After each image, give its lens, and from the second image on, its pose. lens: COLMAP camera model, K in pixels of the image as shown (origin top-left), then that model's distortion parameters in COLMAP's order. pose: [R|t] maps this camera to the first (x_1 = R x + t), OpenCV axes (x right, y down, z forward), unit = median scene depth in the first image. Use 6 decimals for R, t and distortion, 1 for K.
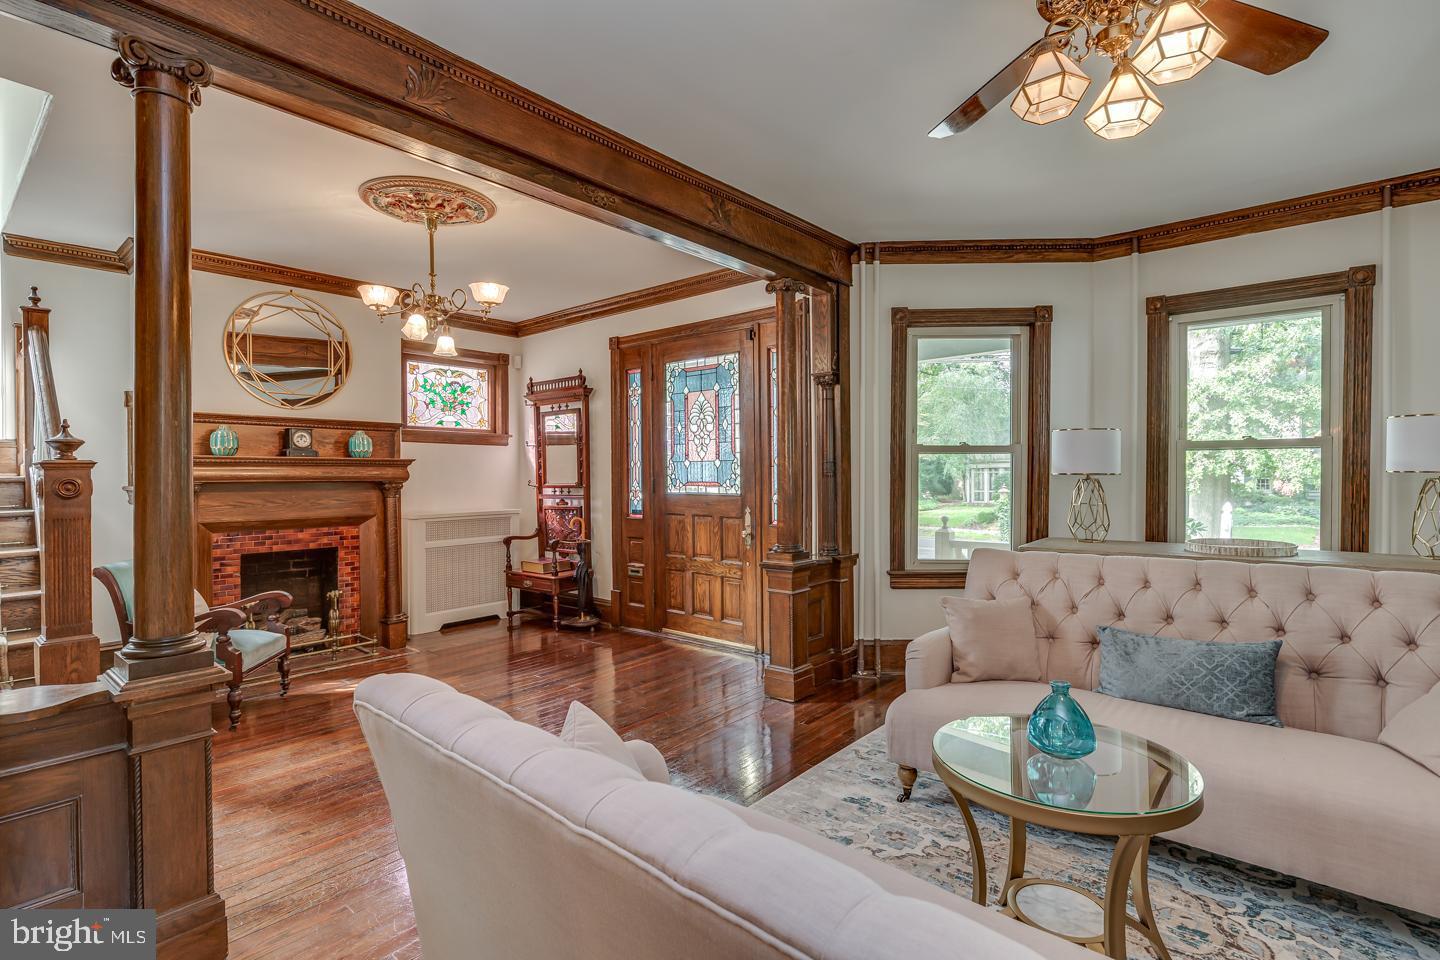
lens RADIAL K [[690.2, 0, 720.0], [0, 690.2, 480.0], [0, 0, 1]] dist [-0.006204, 0.000747]
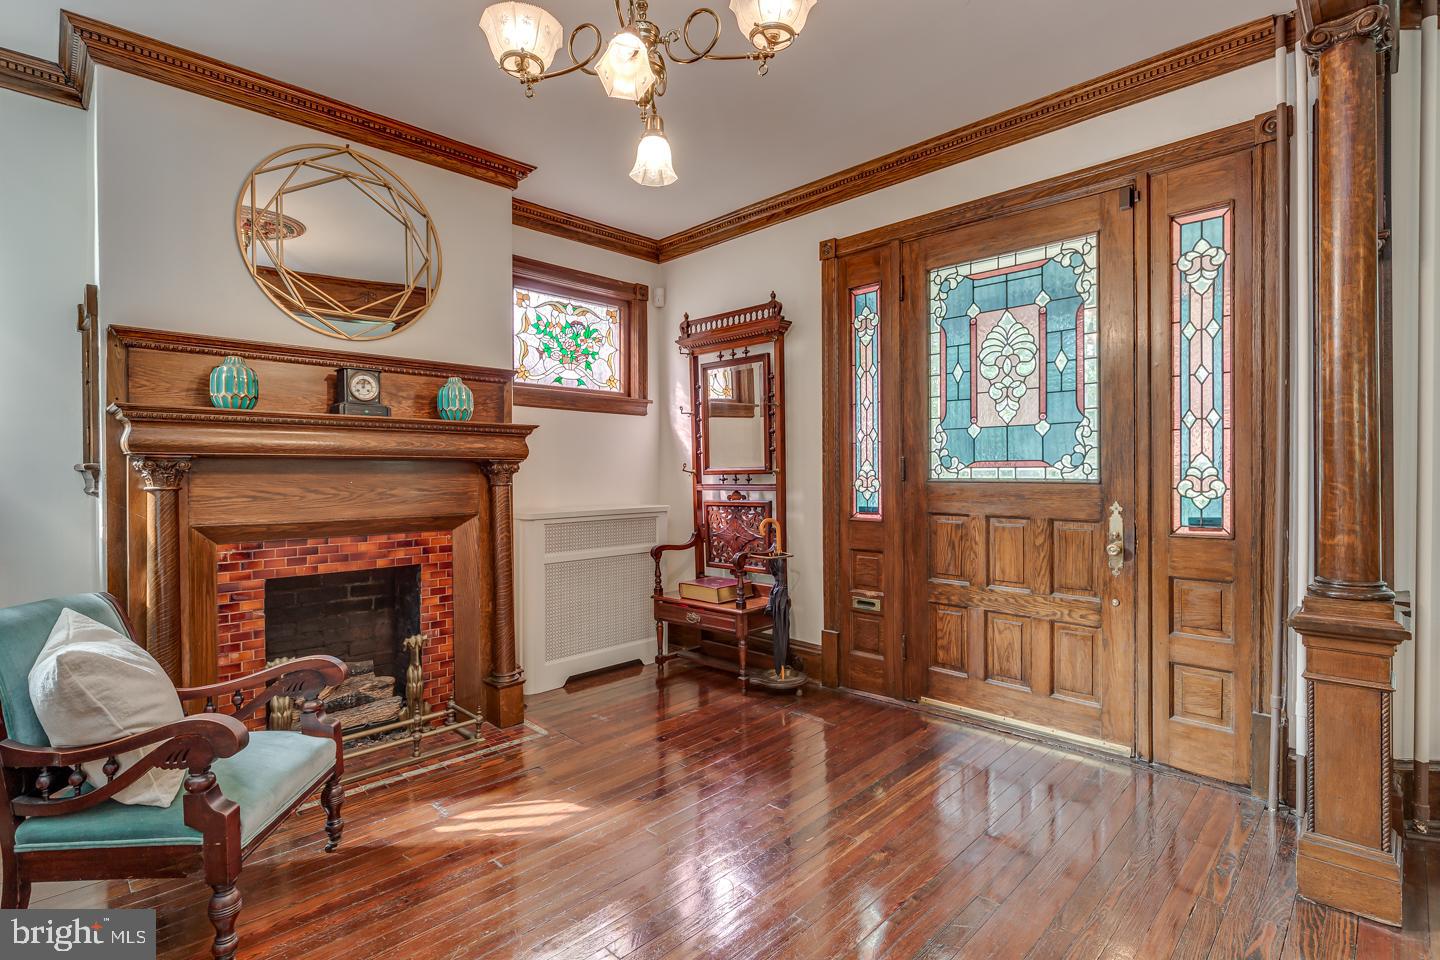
lens RADIAL K [[690.2, 0, 720.0], [0, 690.2, 480.0], [0, 0, 1]] dist [-0.006204, 0.000747]
pose [[0.997393, 0.000533, -0.072161, -0.225282], [-0.000310, 0.999995, 0.003096, 0.017376], [0.072162, -0.003065, 0.997388, 0.374441]]
